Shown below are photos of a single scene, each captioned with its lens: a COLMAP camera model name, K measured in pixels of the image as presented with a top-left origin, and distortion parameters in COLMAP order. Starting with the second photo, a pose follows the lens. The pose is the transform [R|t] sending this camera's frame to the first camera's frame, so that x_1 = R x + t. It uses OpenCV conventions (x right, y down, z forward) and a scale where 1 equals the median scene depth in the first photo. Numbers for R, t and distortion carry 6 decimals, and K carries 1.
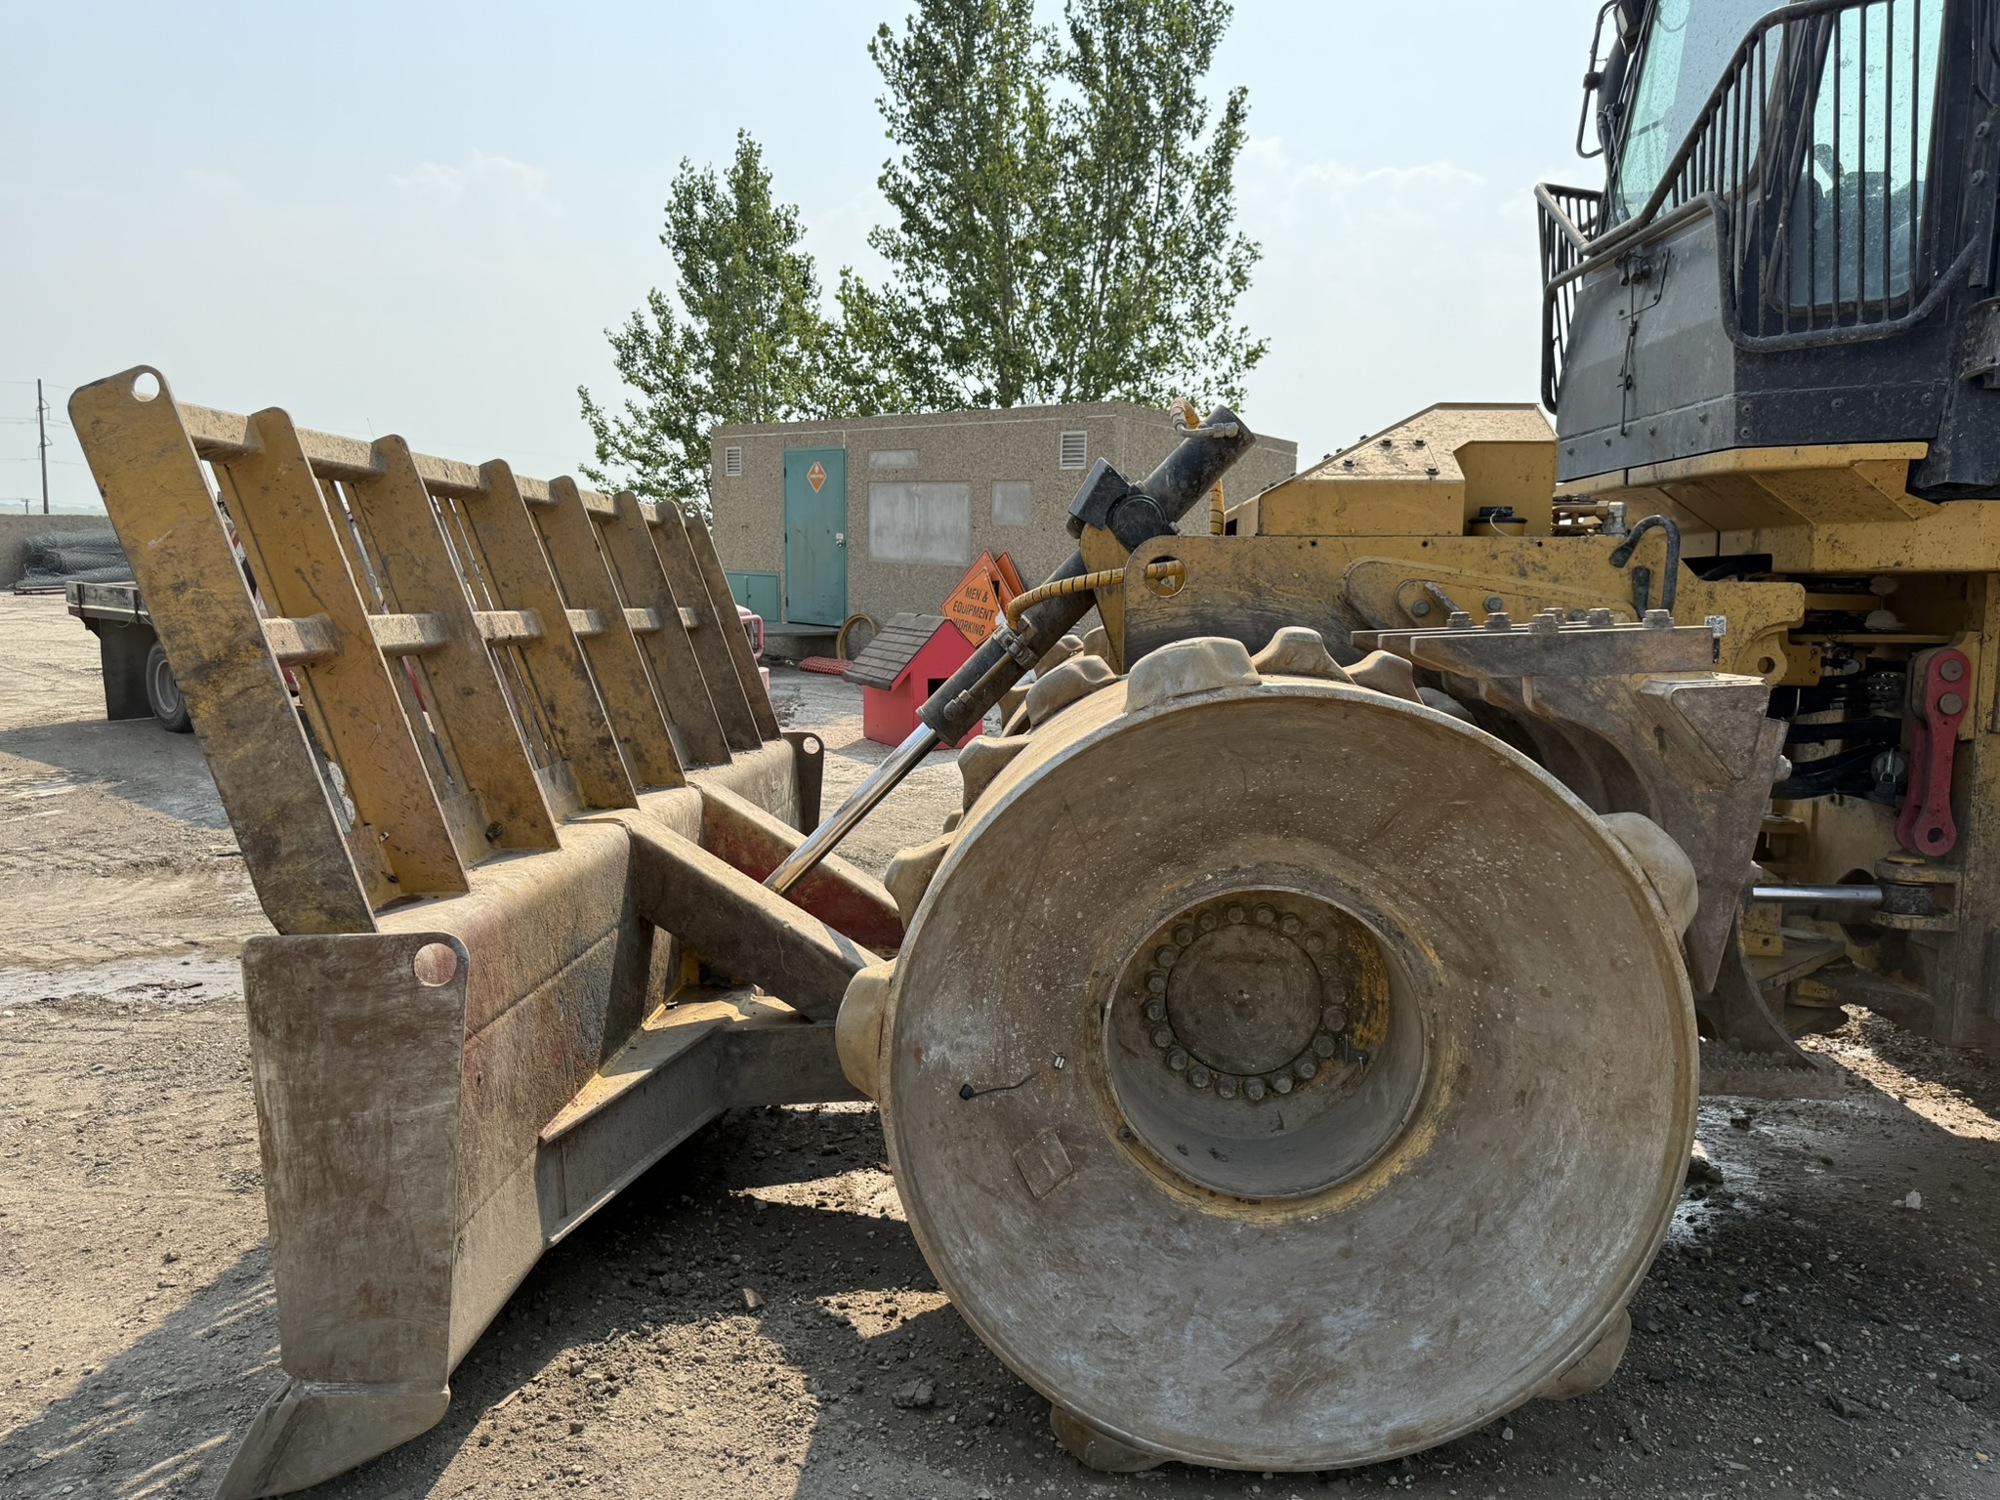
lens RADIAL K [[1459.8, 0, 995.3], [0, 1459.8, 768.5], [0, 0, 1]] dist [0.063165, -0.074548]
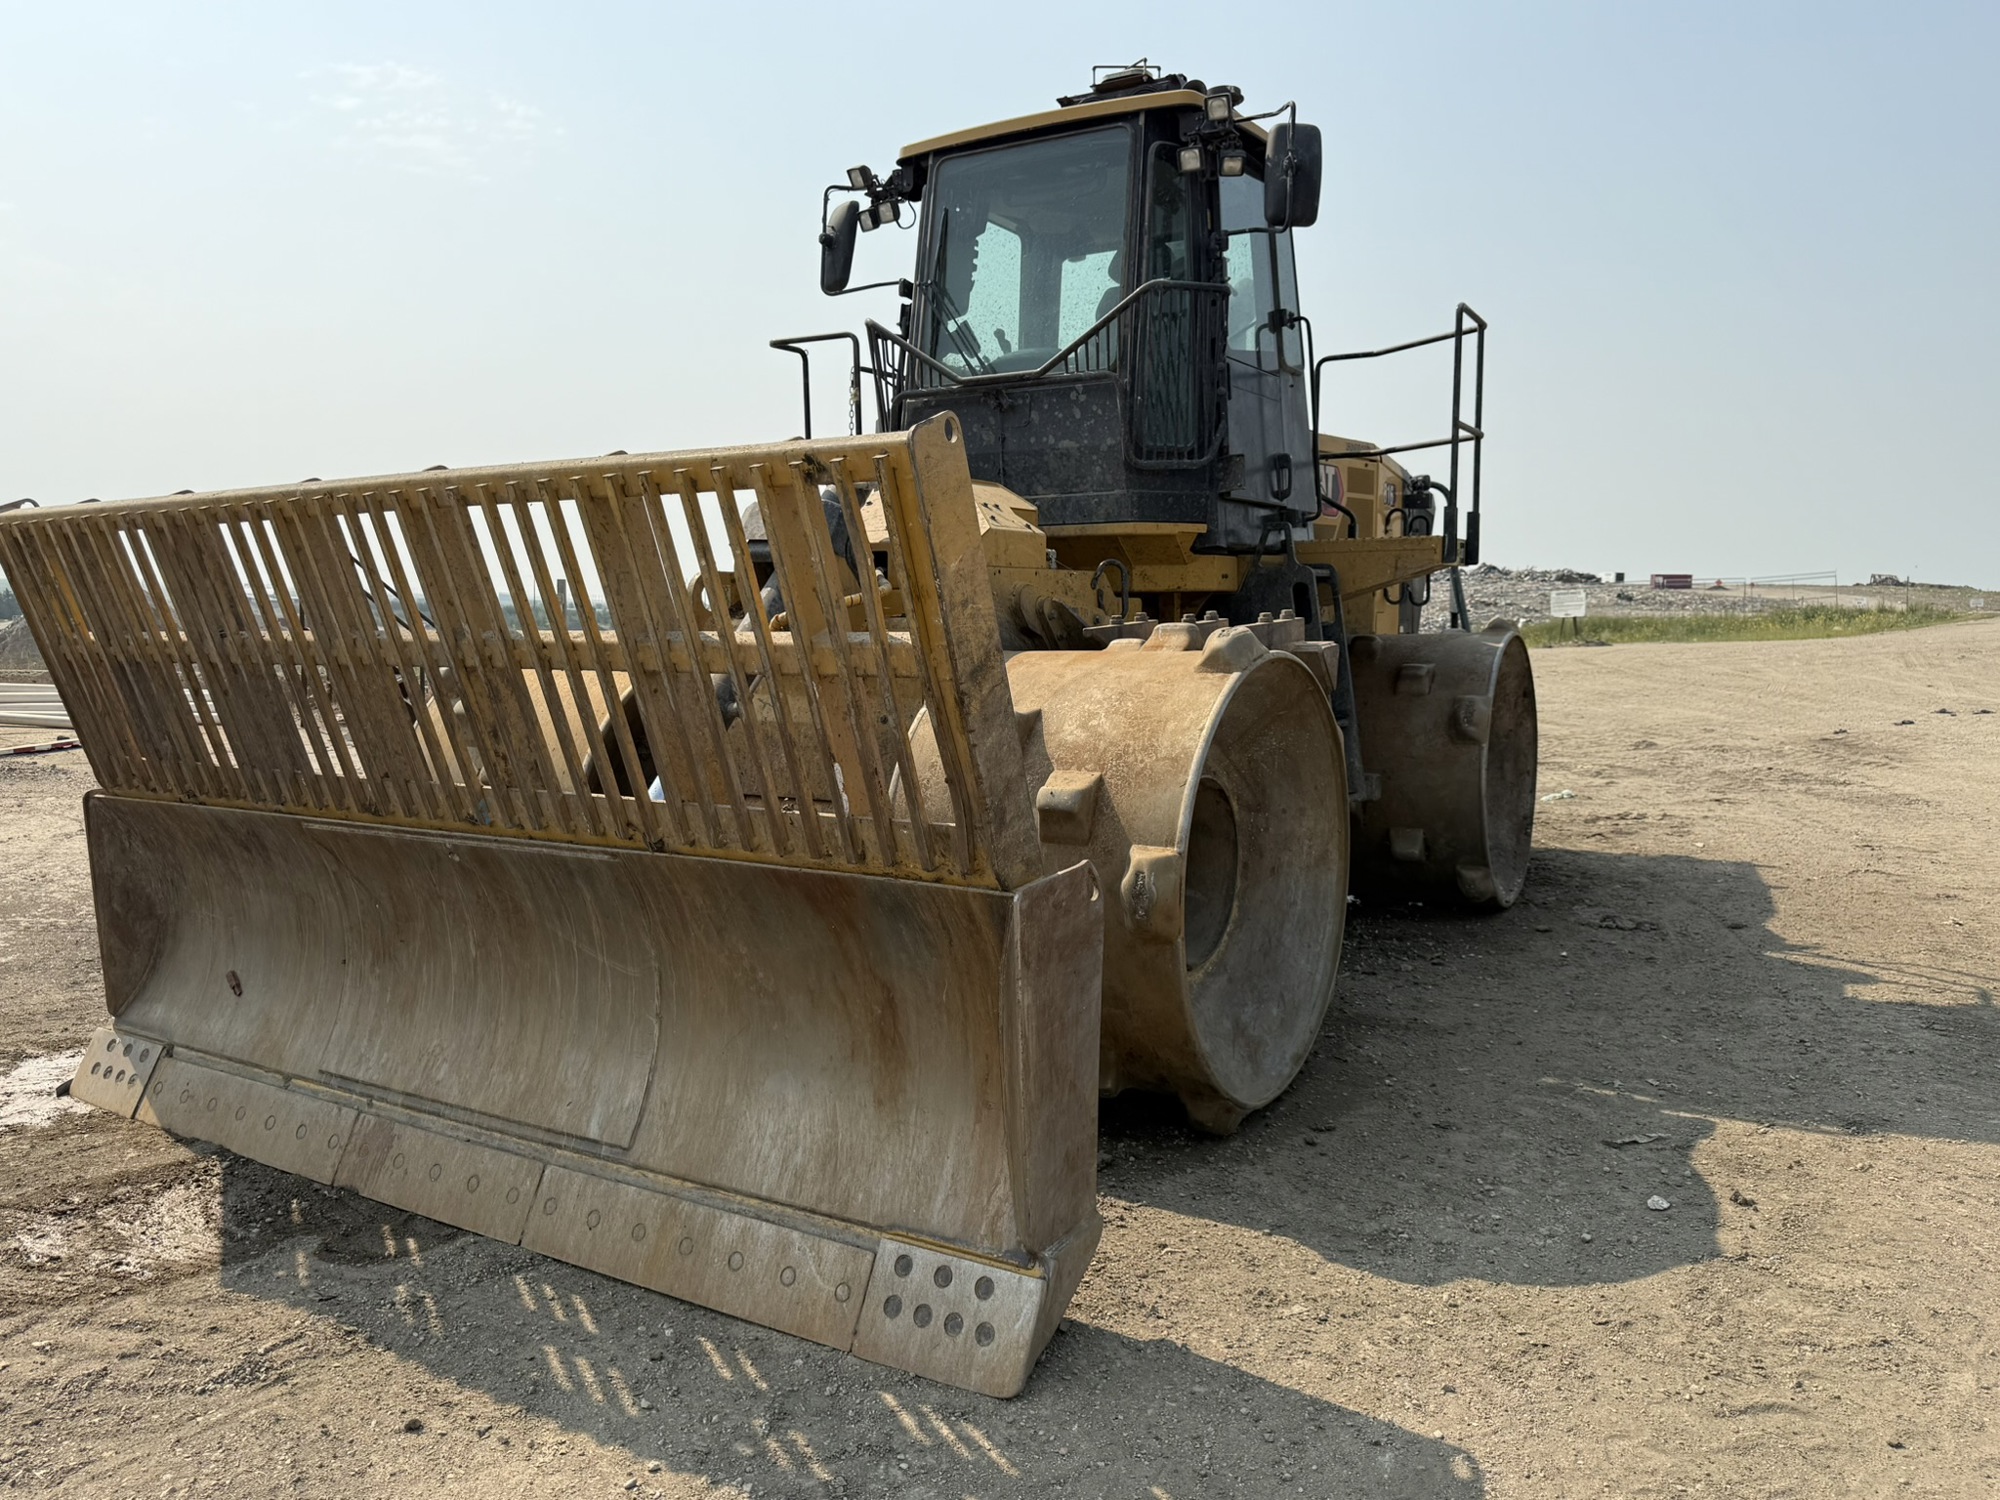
lens RADIAL K [[1445.3, 0, 991.1], [0, 1445.3, 749.4], [0, 0, 1]] dist [0.109855, -0.204953]
pose [[0.491993, -0.094477, 0.865458, -1.291559], [0.117593, 0.992196, 0.041464, -0.044141], [-0.862621, 0.081371, 0.499263, 0.348520]]
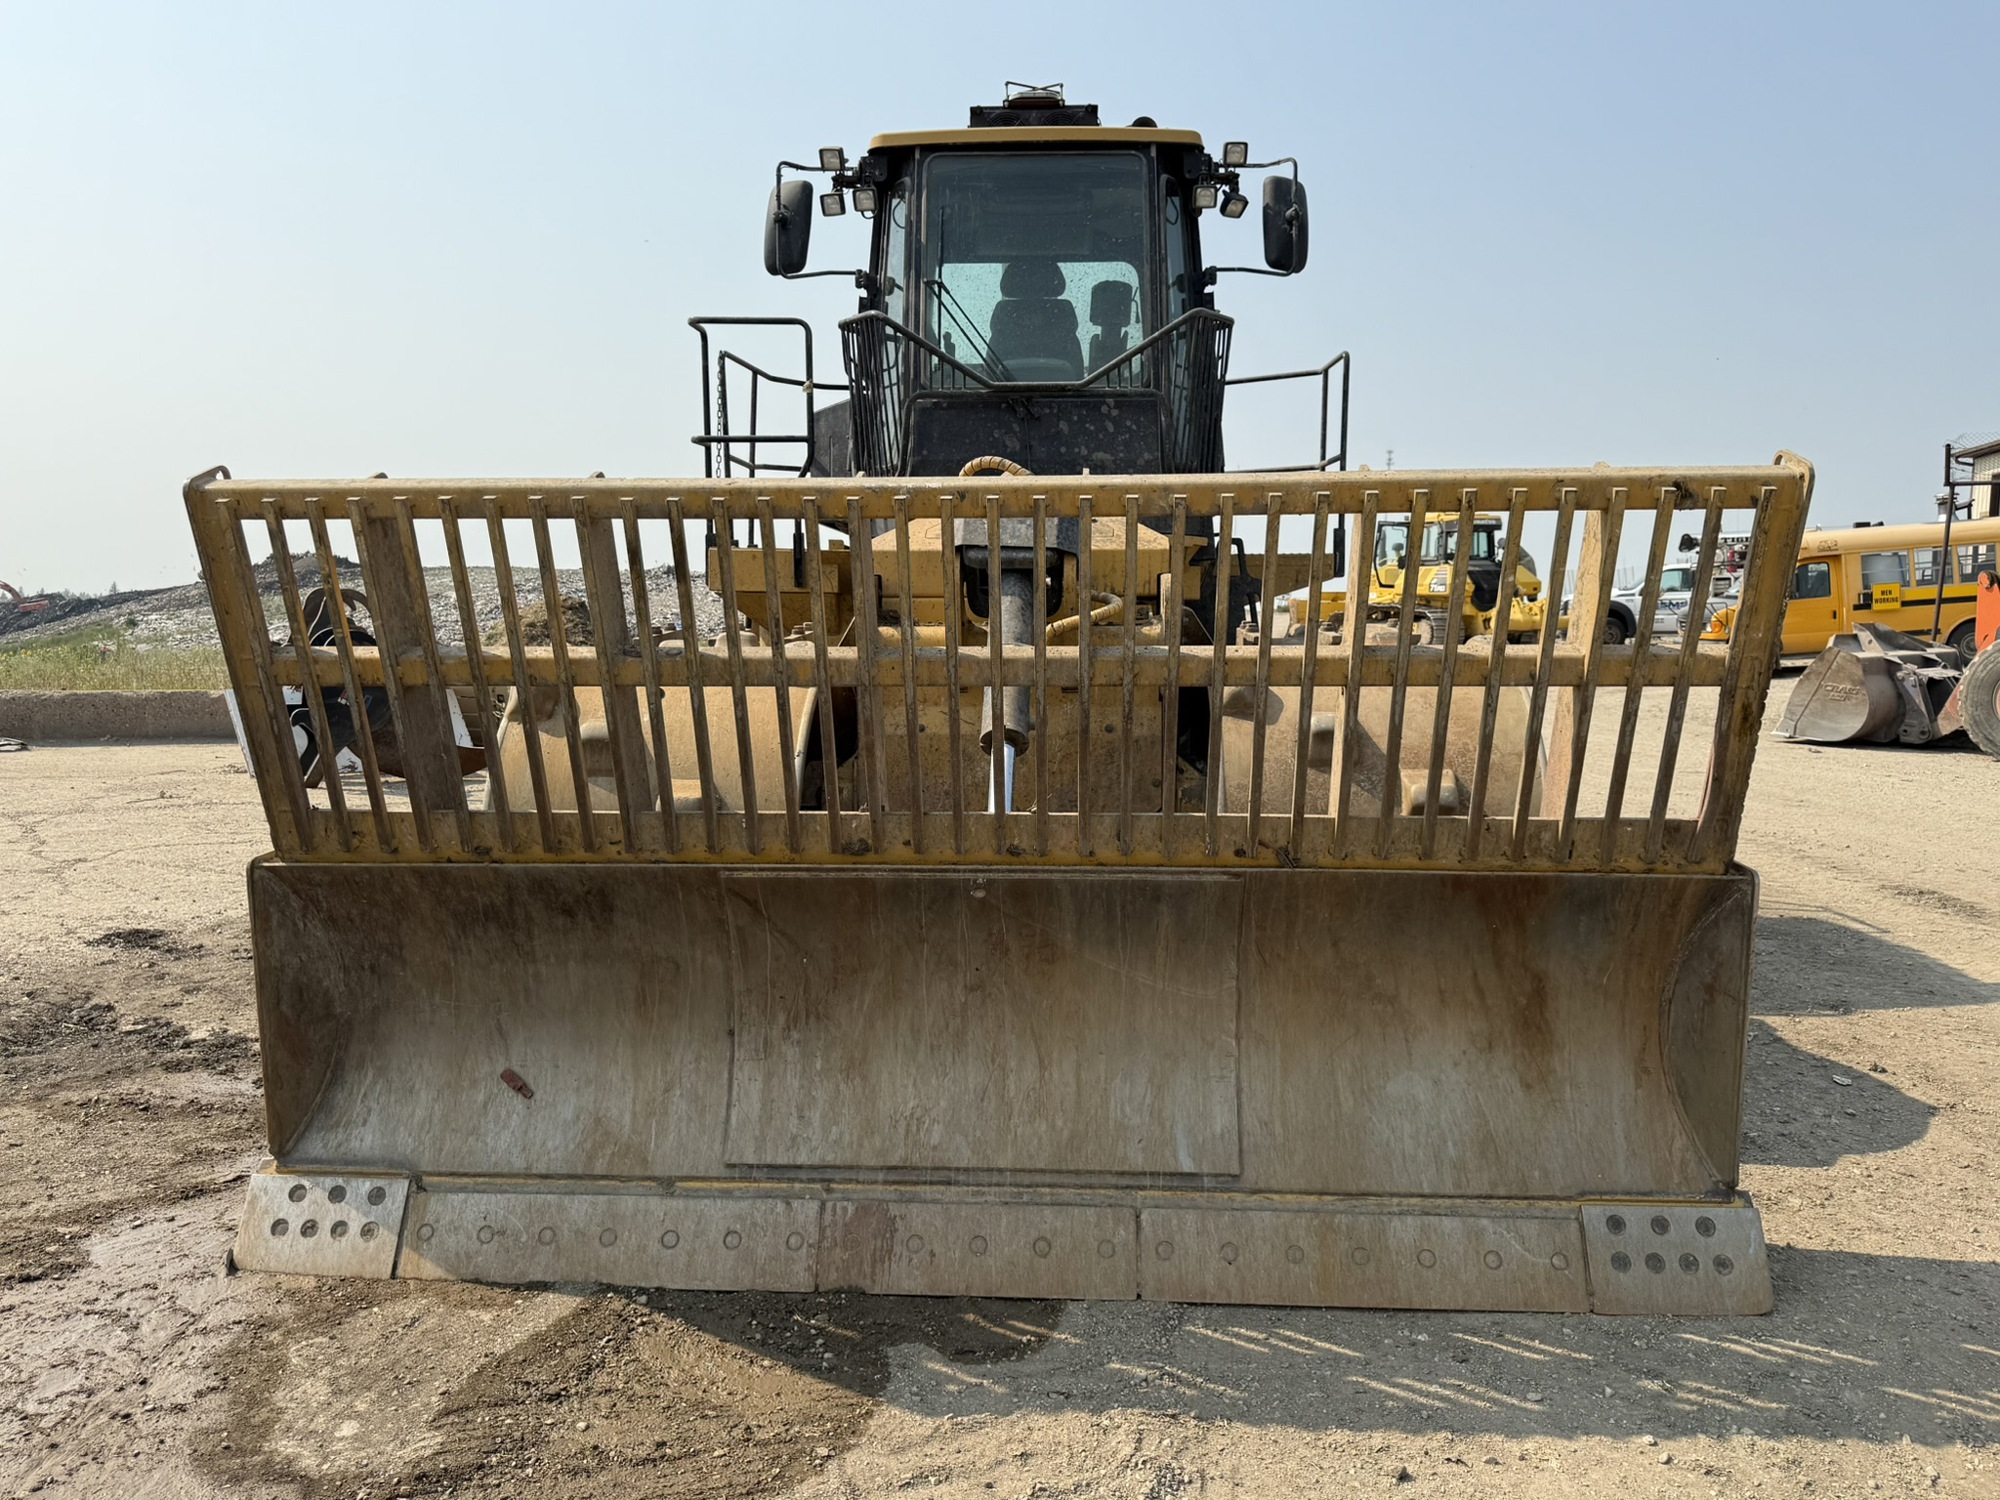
lens RADIAL K [[1445.3, 0, 991.1], [0, 1445.3, 749.4], [0, 0, 1]] dist [0.109855, -0.204953]
pose [[0.021043, -0.106644, 0.994075, -1.571443], [0.121948, 0.987144, 0.103319, -0.191332], [-0.992313, 0.119051, 0.033777, 1.384679]]
